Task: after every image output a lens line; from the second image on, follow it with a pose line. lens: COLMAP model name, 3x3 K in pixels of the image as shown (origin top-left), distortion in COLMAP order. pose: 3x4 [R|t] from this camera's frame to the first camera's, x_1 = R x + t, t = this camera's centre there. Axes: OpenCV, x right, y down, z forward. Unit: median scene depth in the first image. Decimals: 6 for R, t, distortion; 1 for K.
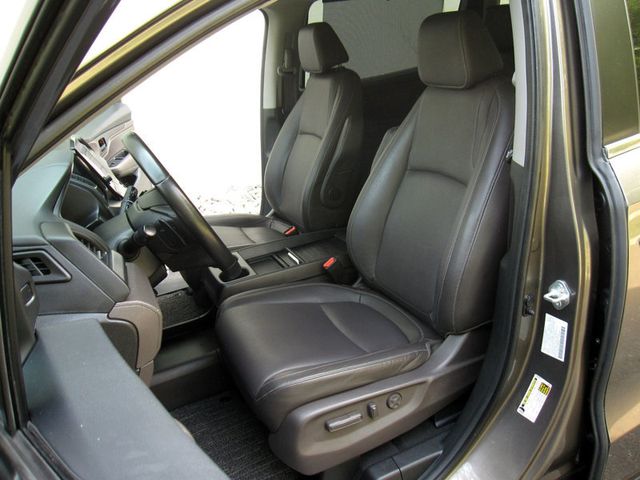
lens RADIAL K [[530.0, 0, 326.0], [0, 530.0, 235.3], [0, 0, 1]] dist [-0.067012, 0.024346]
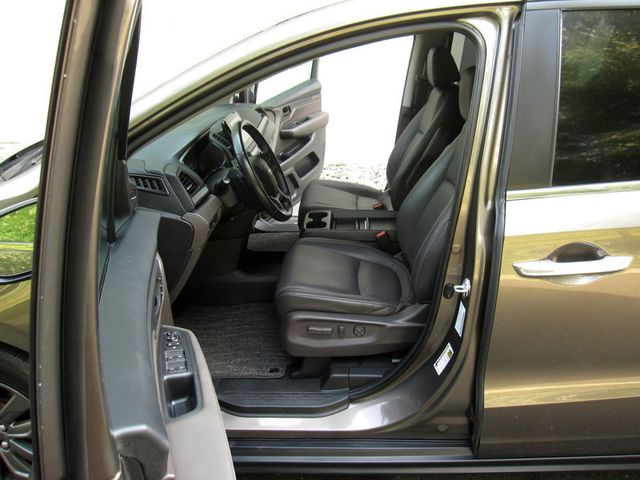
lens RADIAL K [[530.0, 0, 326.0], [0, 530.0, 235.3], [0, 0, 1]] dist [-0.067012, 0.024346]
pose [[0.885159, 0.254387, -0.389589, 0.547754], [-0.230990, 0.967092, 0.106660, -0.076014], [0.403902, -0.004420, 0.914792, -0.378284]]
